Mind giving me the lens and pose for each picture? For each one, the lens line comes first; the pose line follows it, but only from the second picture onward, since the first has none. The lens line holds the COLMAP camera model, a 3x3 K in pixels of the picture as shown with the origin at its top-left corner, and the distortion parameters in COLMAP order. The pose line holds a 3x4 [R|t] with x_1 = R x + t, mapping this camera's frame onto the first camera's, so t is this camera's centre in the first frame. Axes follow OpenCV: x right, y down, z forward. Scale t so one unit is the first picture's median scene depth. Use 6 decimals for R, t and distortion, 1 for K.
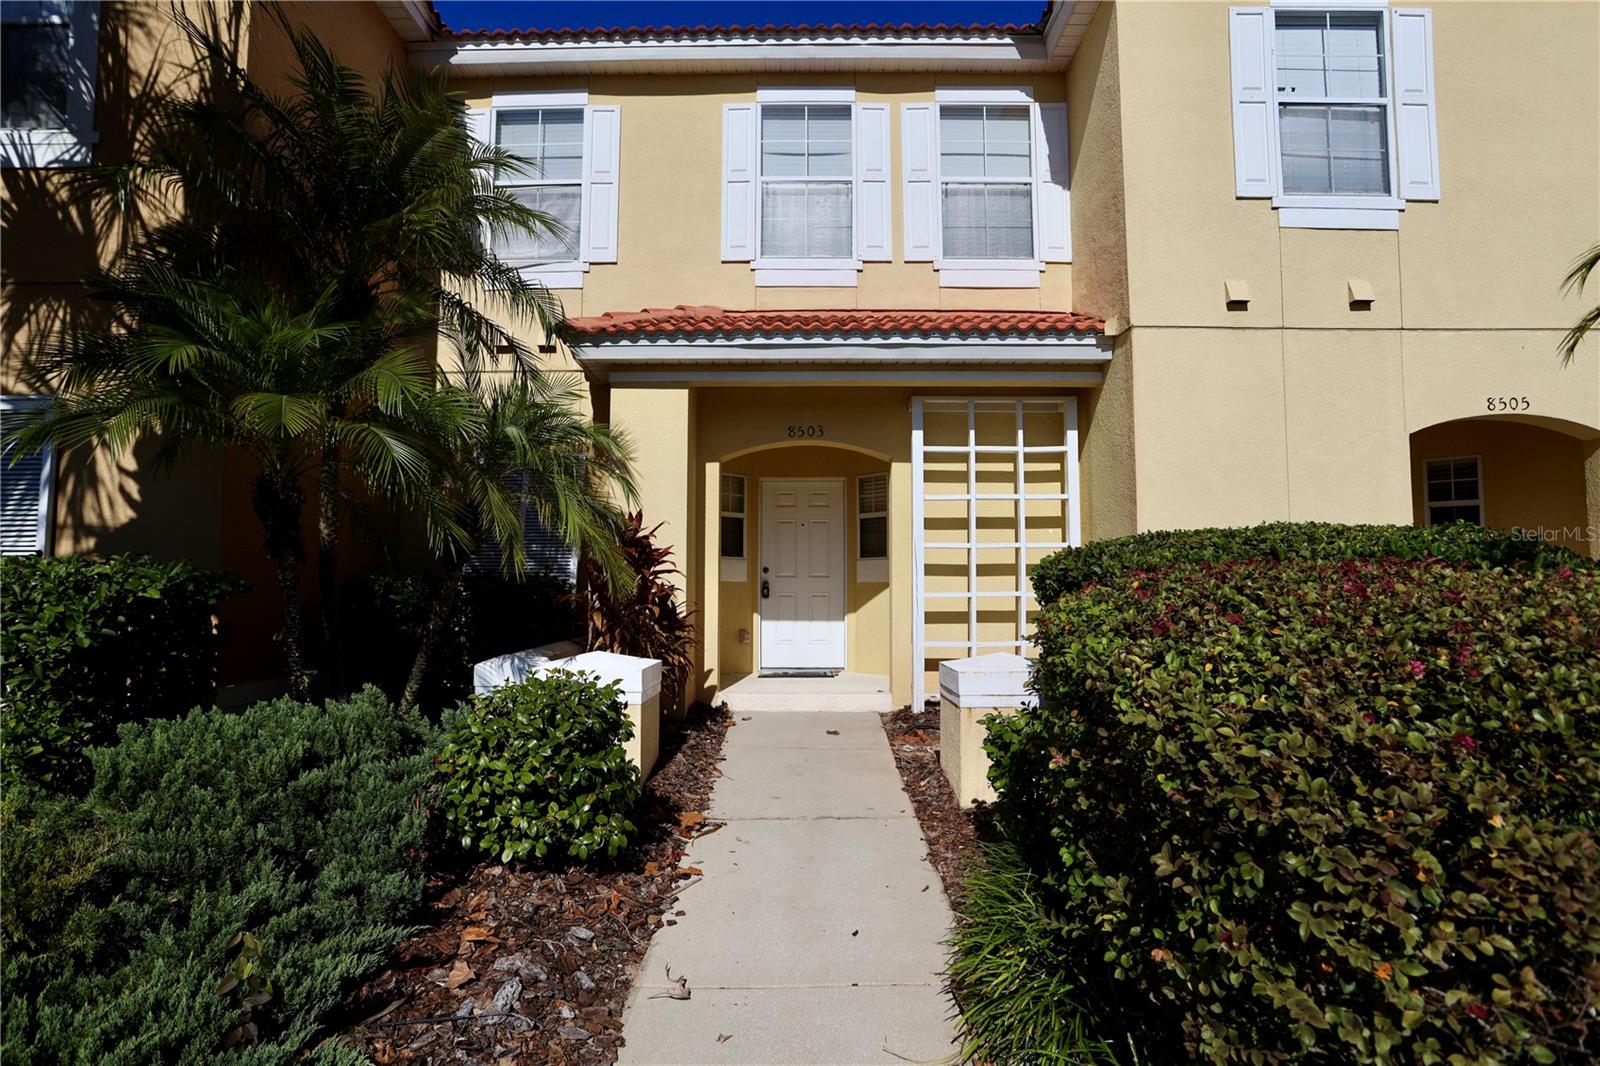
lens RADIAL K [[821.5, 0, 788.1], [0, 821.5, 535.5], [0, 0, 1]] dist [-0.066045, 0.027144]
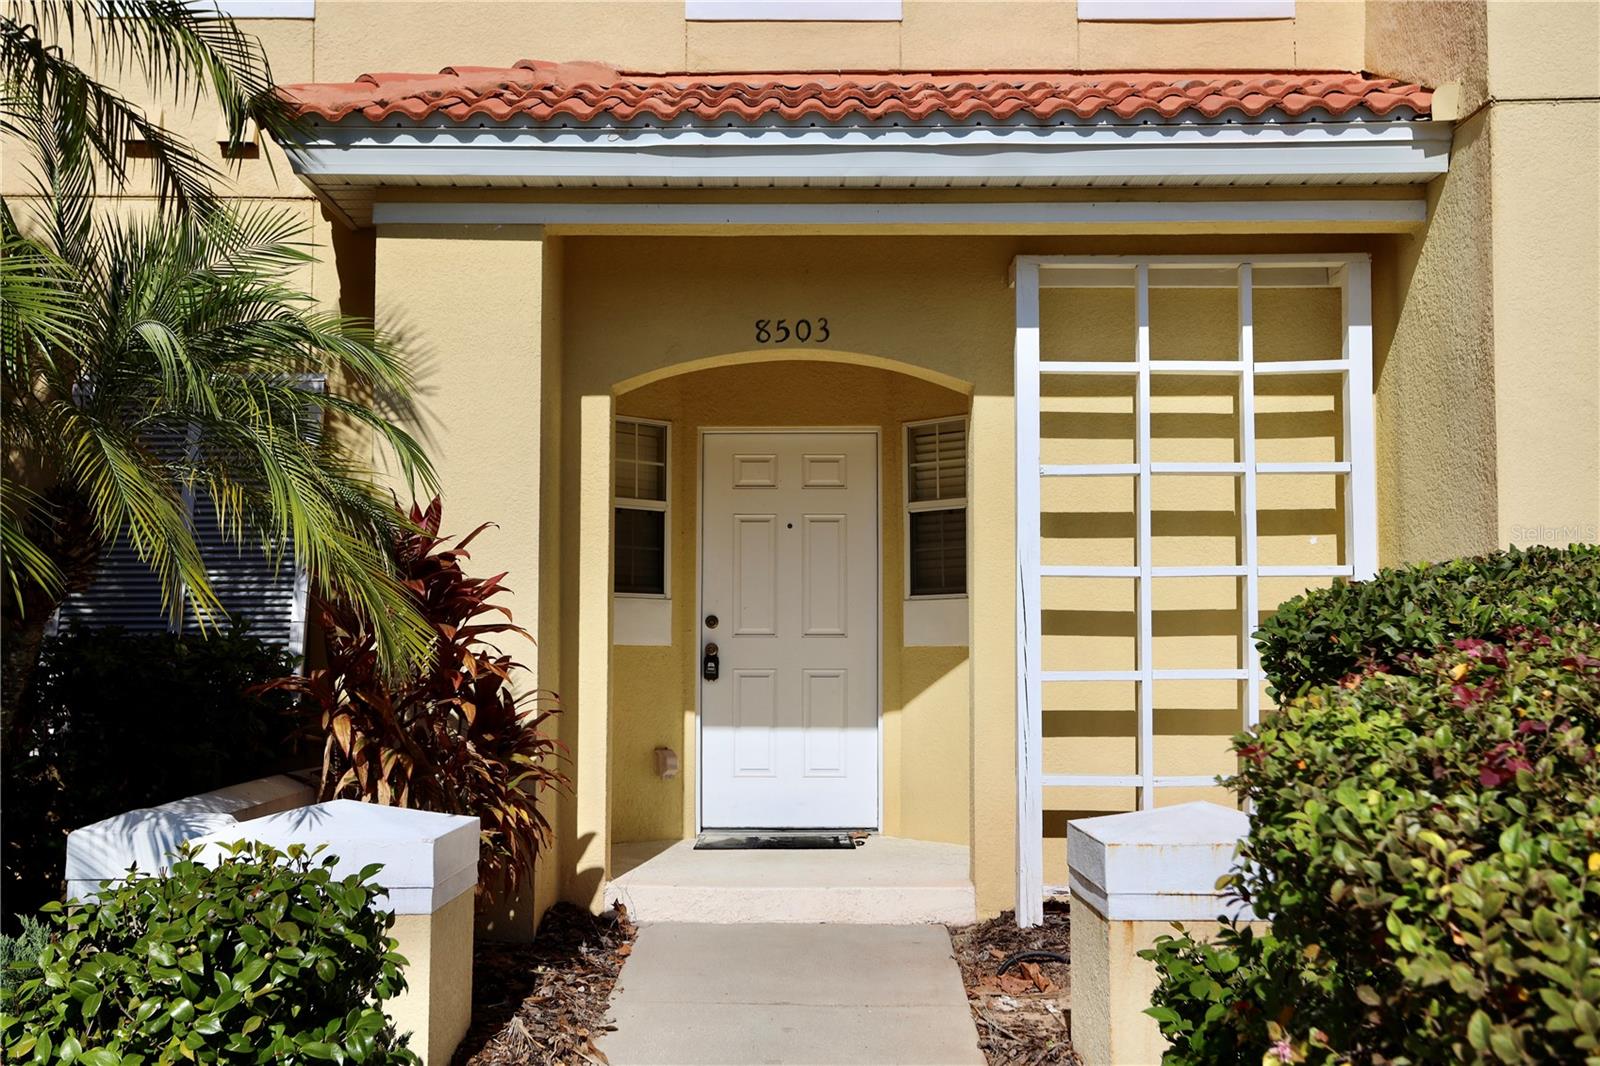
lens RADIAL K [[1732.5, 0, 785.3], [0, 1732.5, 534.6], [0, 0, 1]] dist [0.056325, 0.000000]
pose [[0.999983, -0.000114, 0.005850, 0.013216], [0.000137, 0.999993, -0.003785, -0.005677], [-0.005850, 0.003786, 0.999976, -0.002088]]
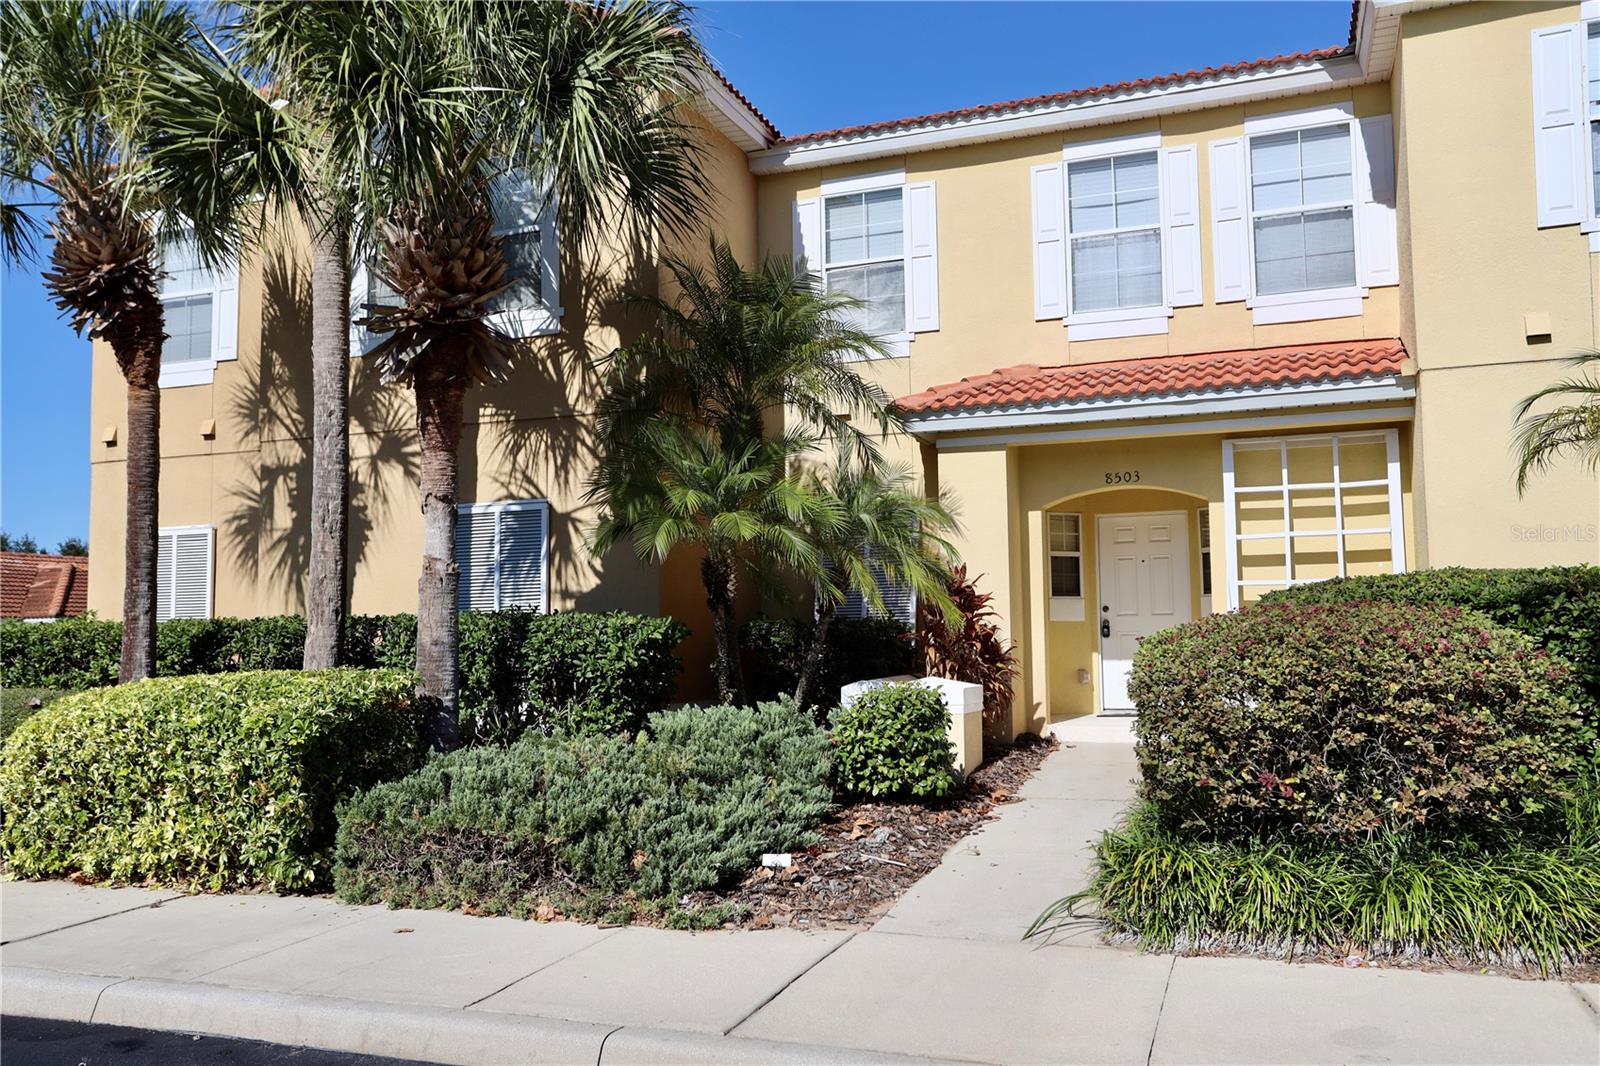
lens RADIAL K [[1306.7, 0, 792.6], [0, 1306.7, 529.8], [0, 0, 1]] dist [-0.027937, 0.063051]
pose [[0.938485, -0.041522, -0.342815, 0.221448], [0.036141, 0.999103, -0.022071, -0.042770], [0.343424, 0.008323, 0.939144, -0.808826]]
